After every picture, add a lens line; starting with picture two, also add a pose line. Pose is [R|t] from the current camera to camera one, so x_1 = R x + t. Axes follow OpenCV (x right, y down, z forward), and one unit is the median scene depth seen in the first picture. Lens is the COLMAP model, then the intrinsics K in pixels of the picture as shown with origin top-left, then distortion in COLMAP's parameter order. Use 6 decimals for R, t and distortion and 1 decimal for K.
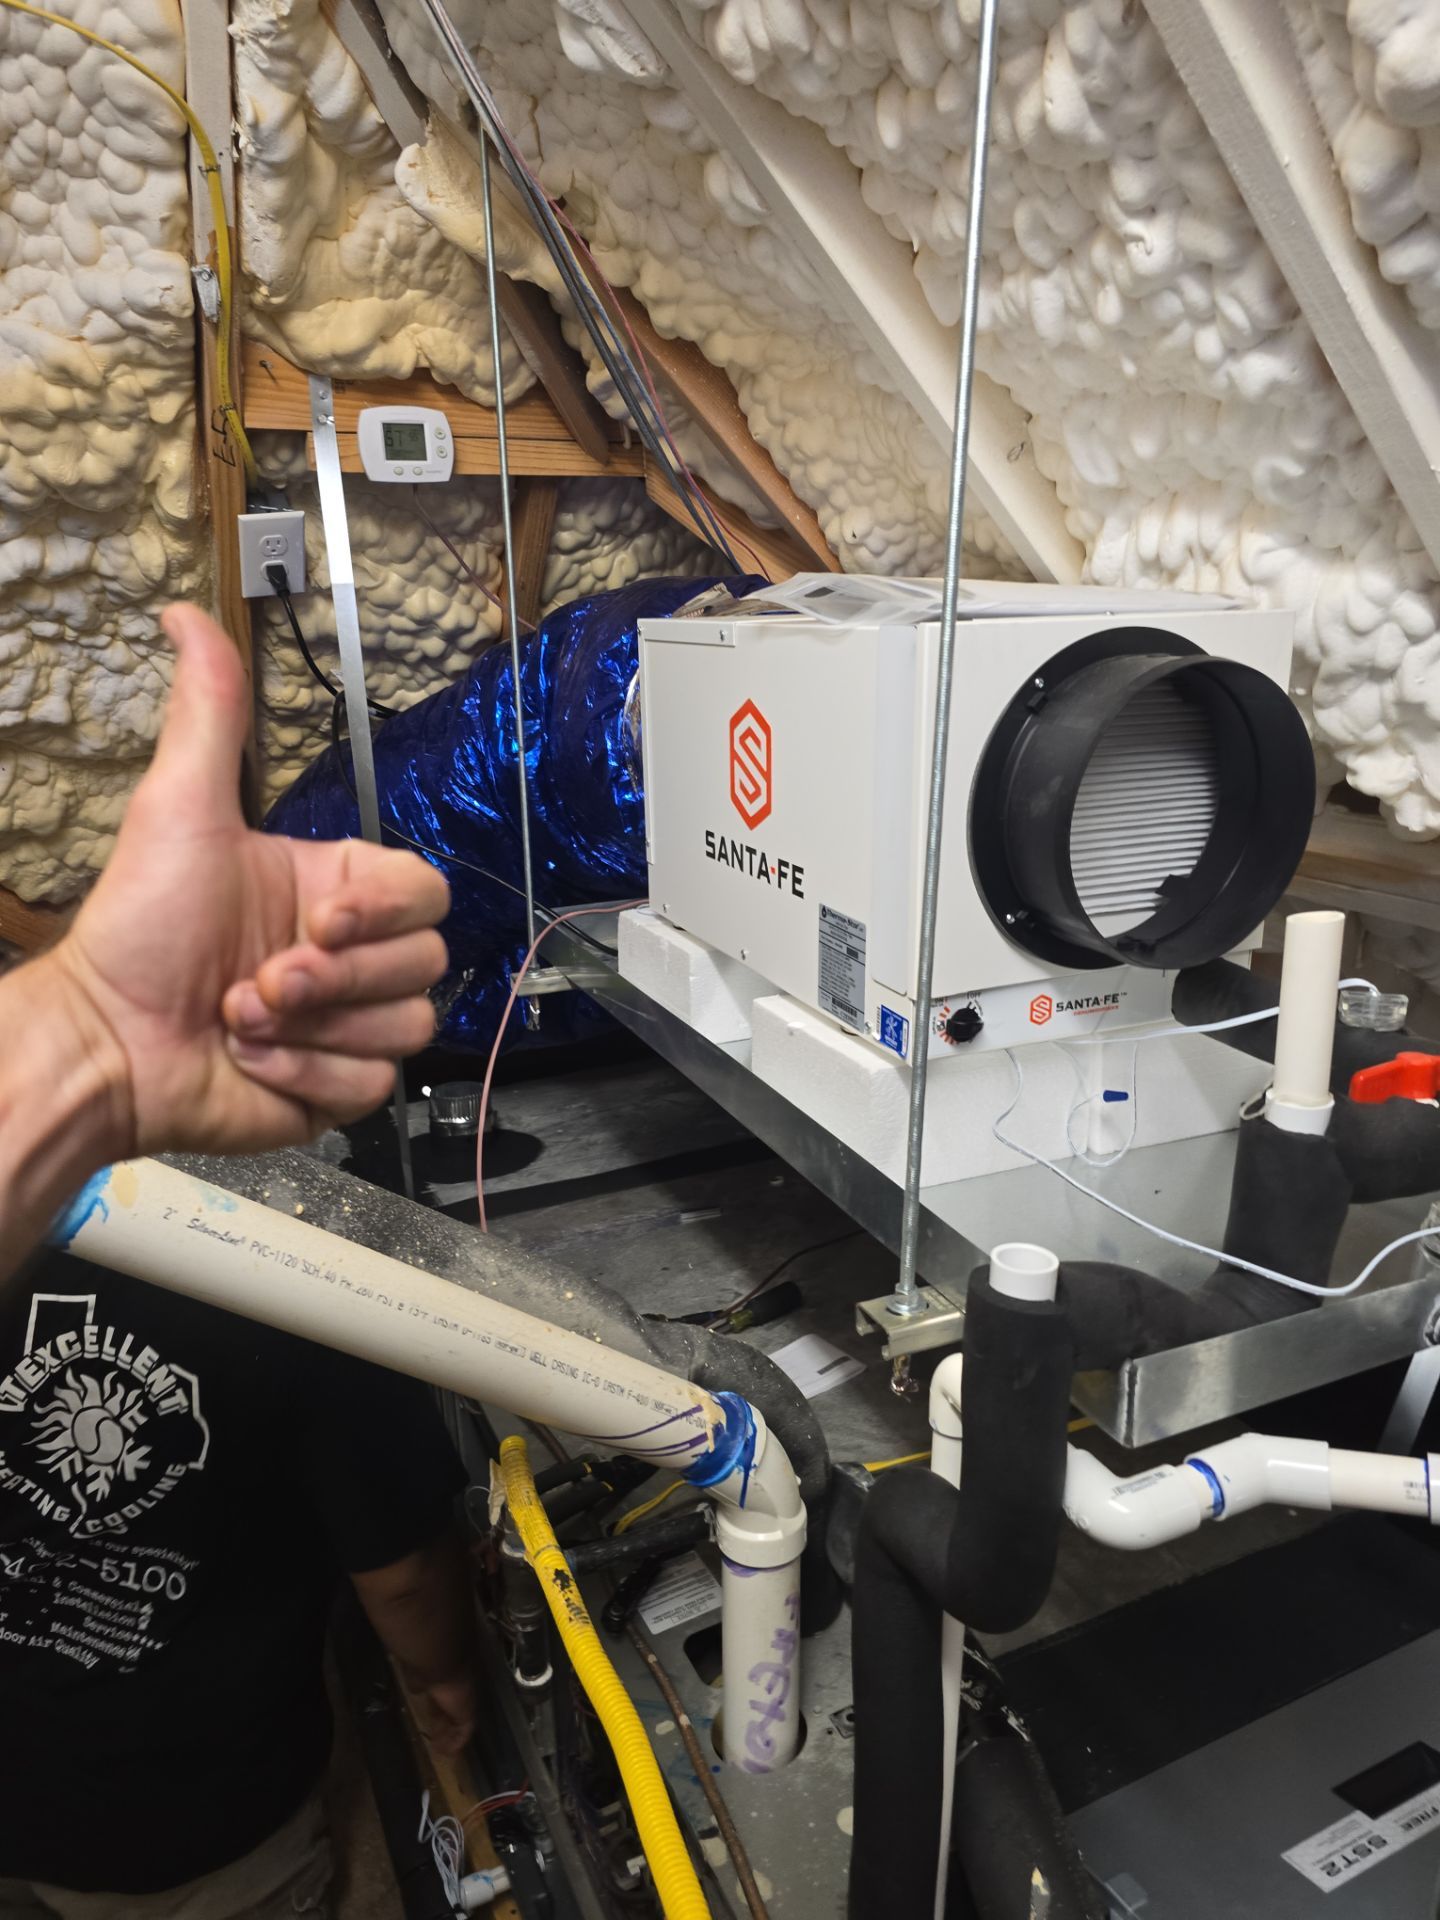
lens RADIAL K [[1246.9, 0, 720.0], [0, 1246.9, 960.0], [0, 0, 1]] dist [0.036871, -0.039638]
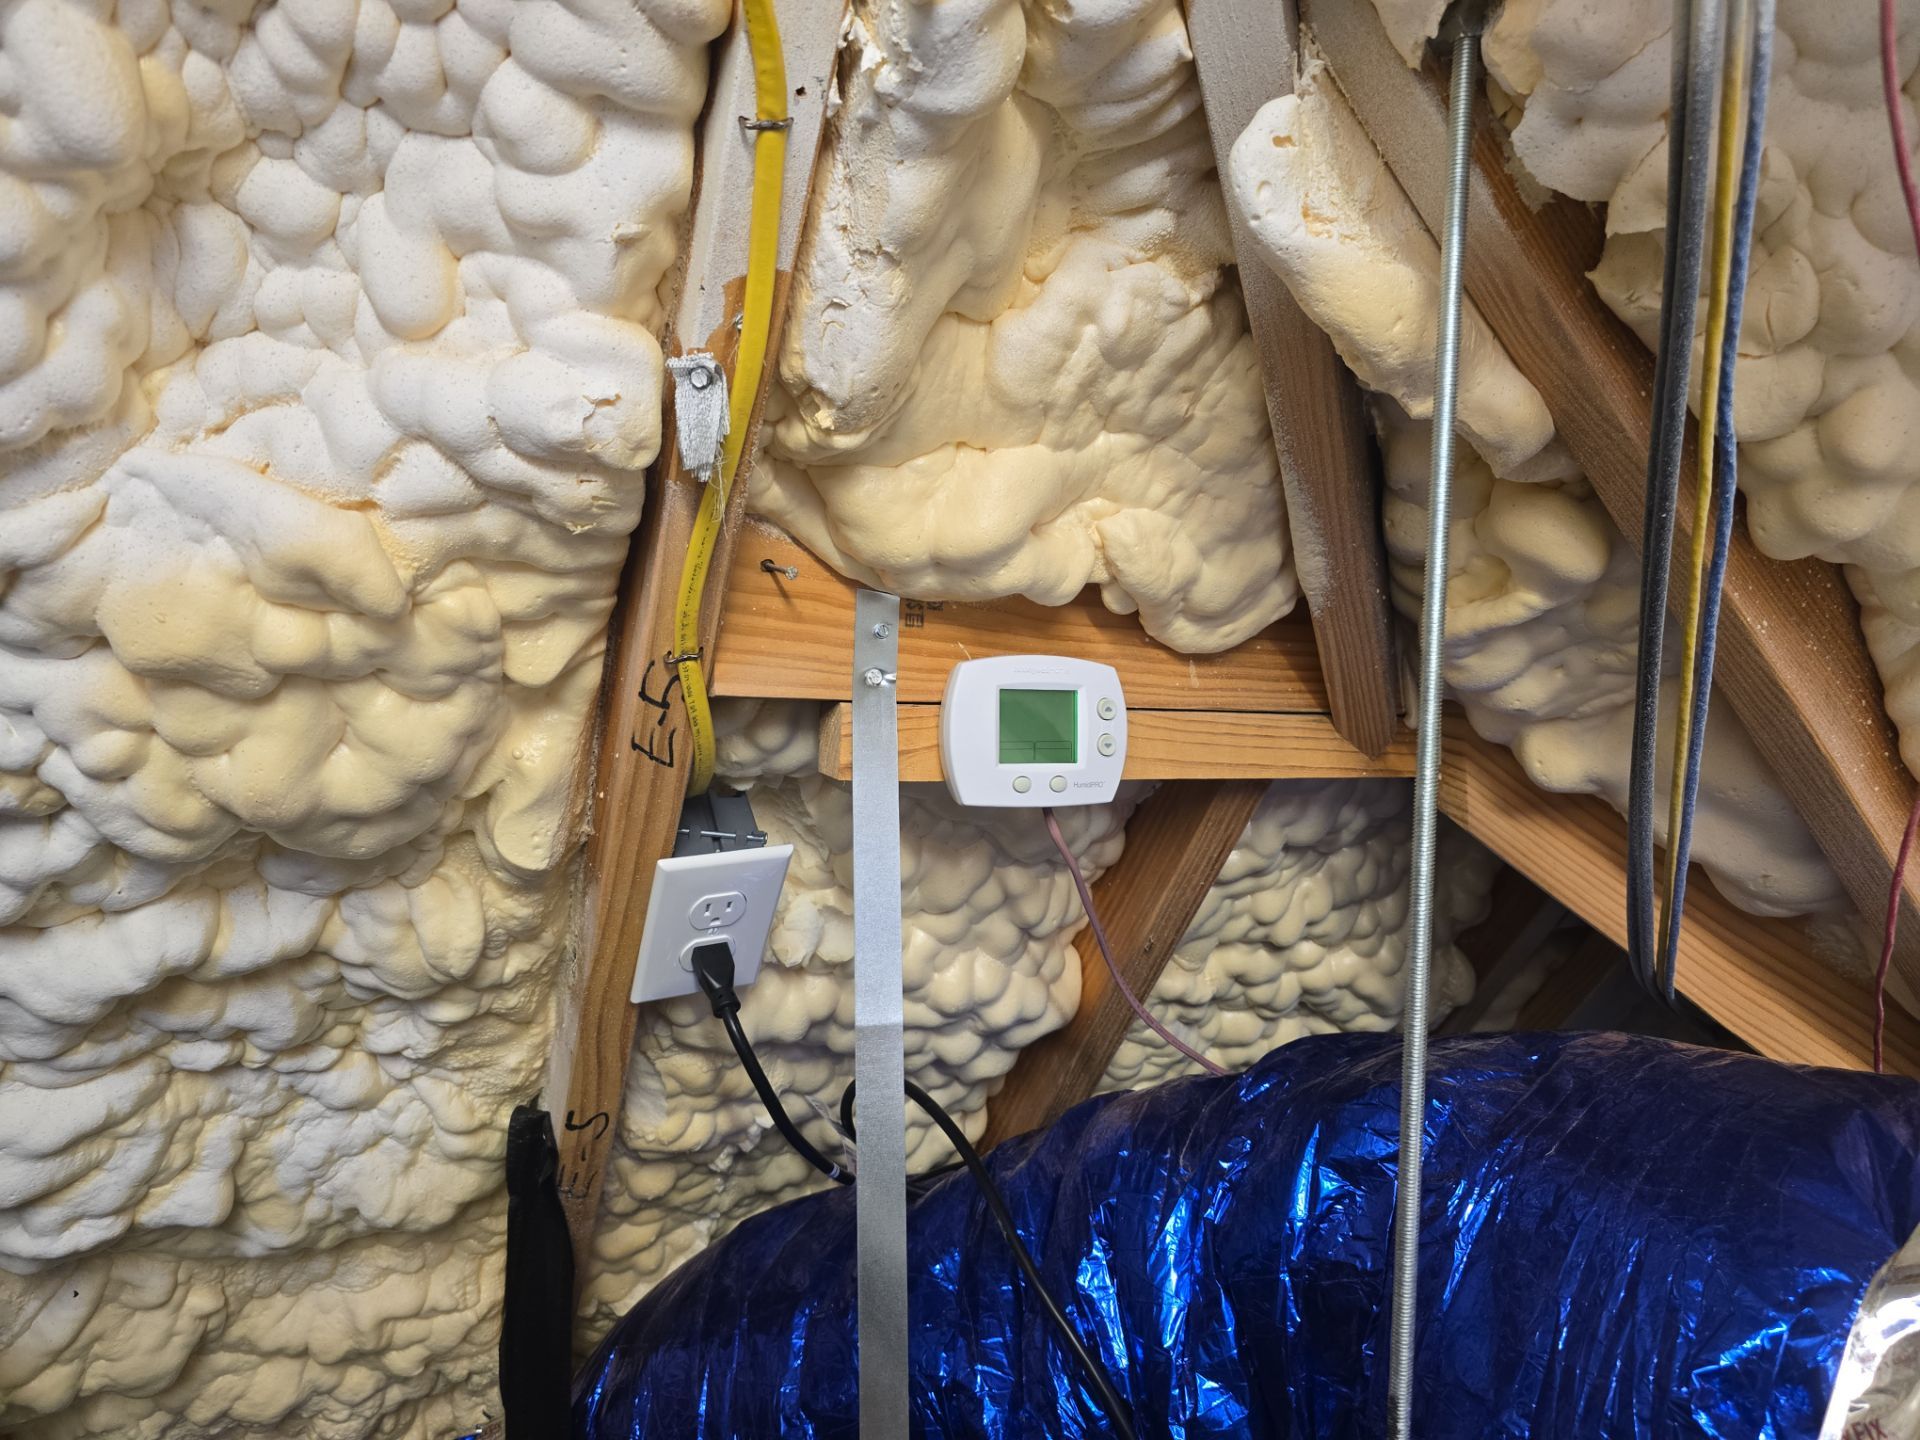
lens RADIAL K [[1246.9, 0, 976.0], [0, 1246.9, 721.9], [0, 0, 1]] dist [0.036871, -0.039638]
pose [[0.999141, 0.041074, -0.005466, -0.284925], [-0.040966, 0.959366, -0.279174, -0.298385], [-0.006223, 0.279158, 0.960225, 0.583531]]
